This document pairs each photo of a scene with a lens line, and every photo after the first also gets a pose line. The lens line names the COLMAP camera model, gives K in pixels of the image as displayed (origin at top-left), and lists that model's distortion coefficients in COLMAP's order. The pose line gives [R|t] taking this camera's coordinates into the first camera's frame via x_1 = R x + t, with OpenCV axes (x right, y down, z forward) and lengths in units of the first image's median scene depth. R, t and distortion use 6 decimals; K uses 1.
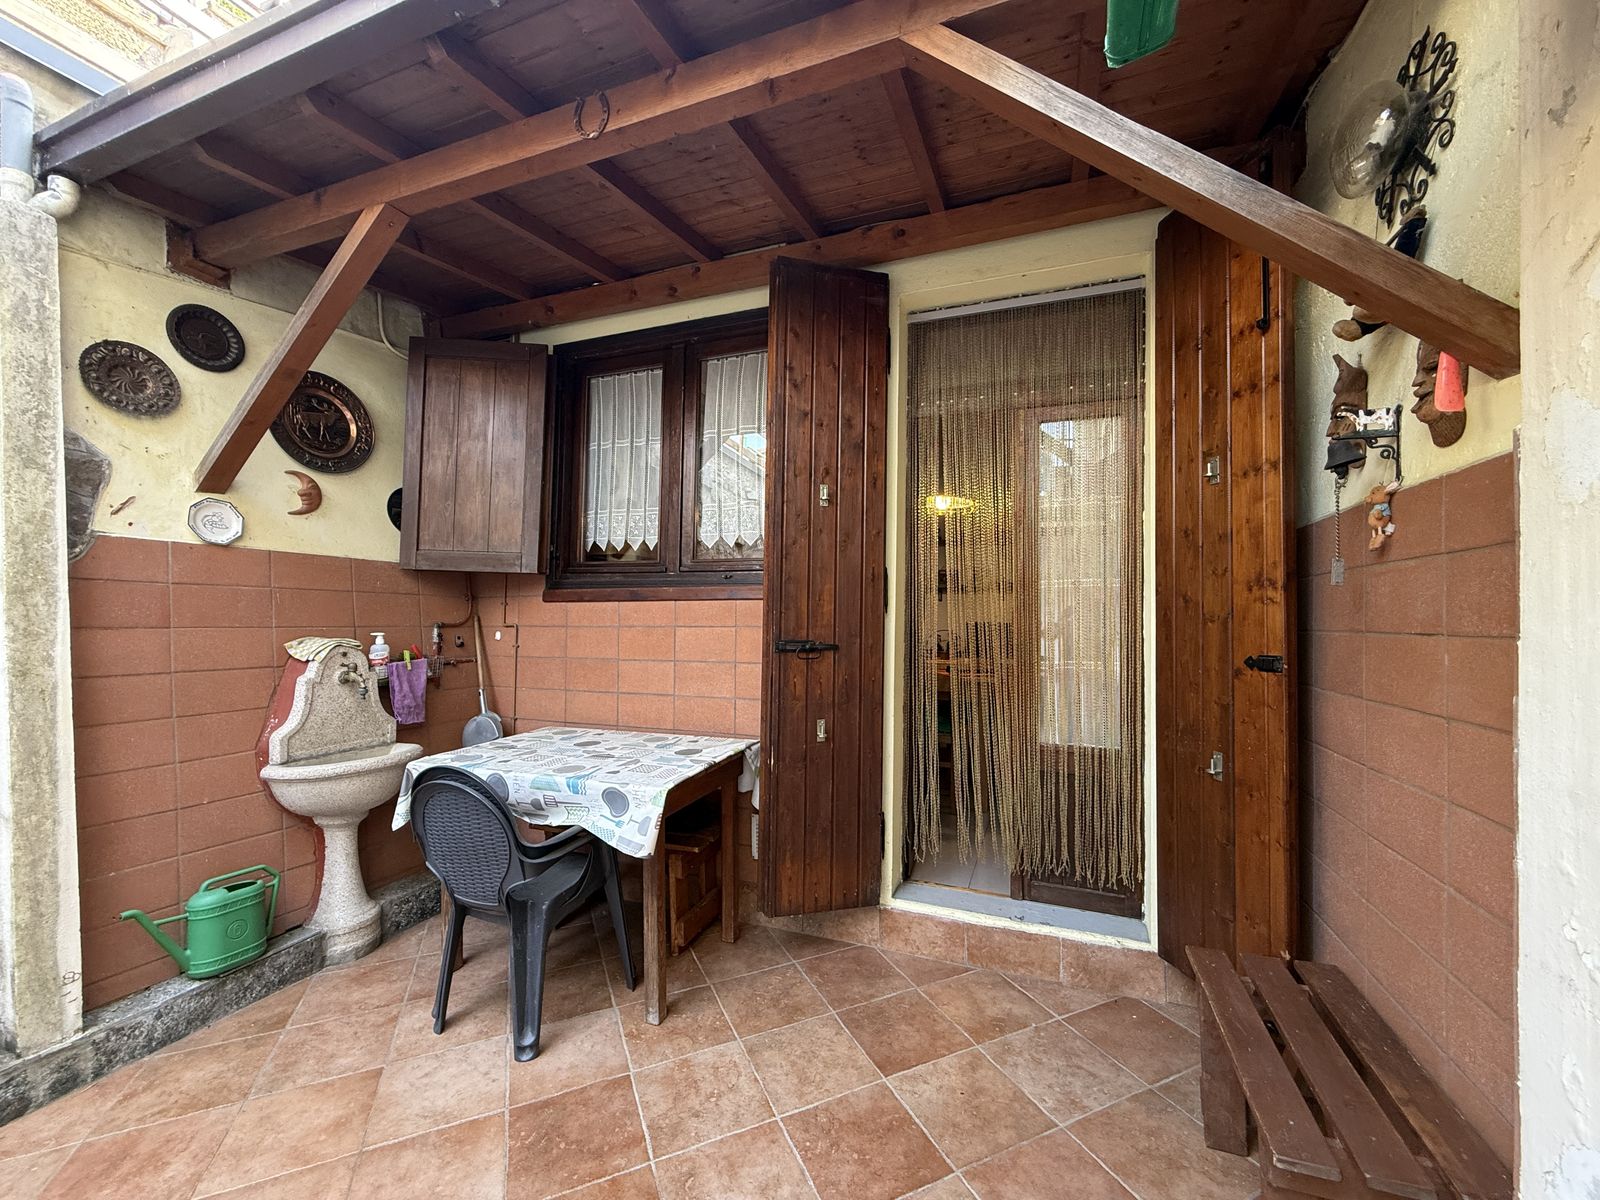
lens RADIAL K [[638.0, 0, 798.0], [0, 638.0, 600.1], [0, 0, 1]] dist [0.001574, -0.000678]
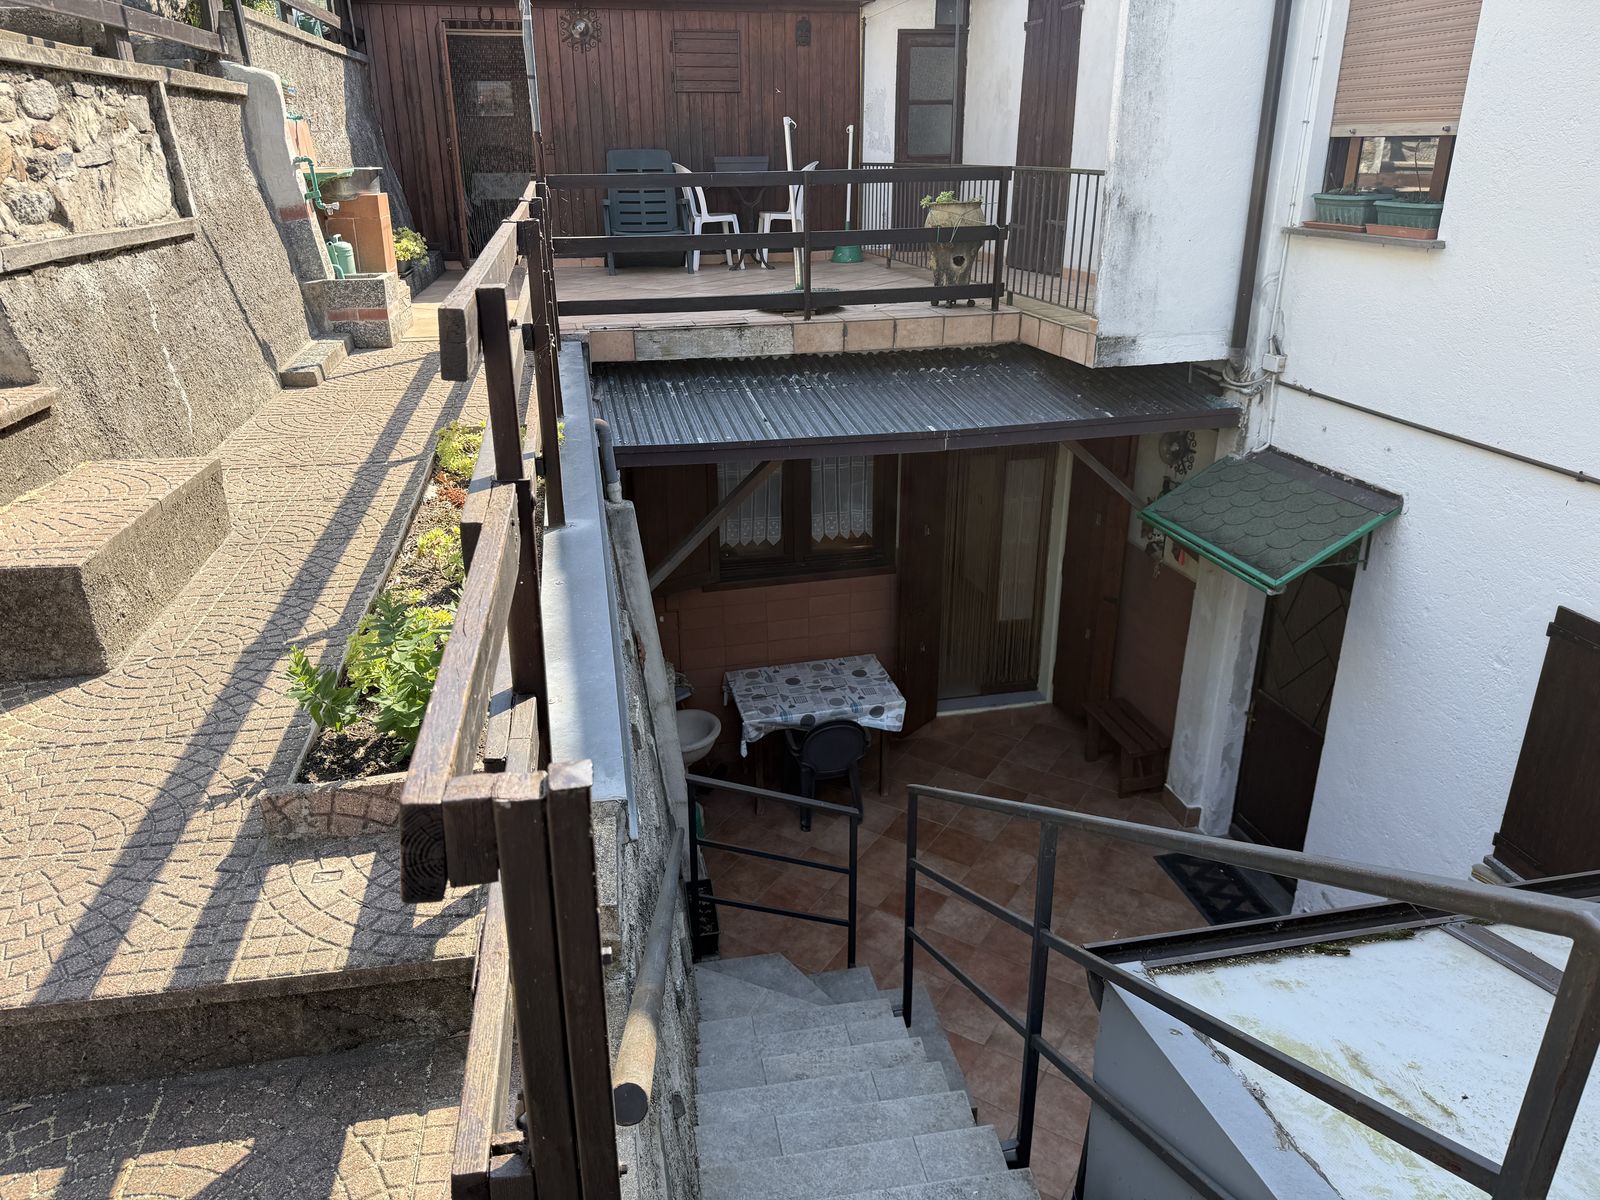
lens RADIAL K [[1126.8, 0, 780.3], [0, 1126.8, 599.0], [0, 0, 1]] dist [0.104344, -0.106468]
pose [[0.848095, -0.217871, 0.482977, -2.047788], [0.010737, 0.918426, 0.395448, -1.350822], [-0.529735, -0.330192, 0.781251, -1.473439]]
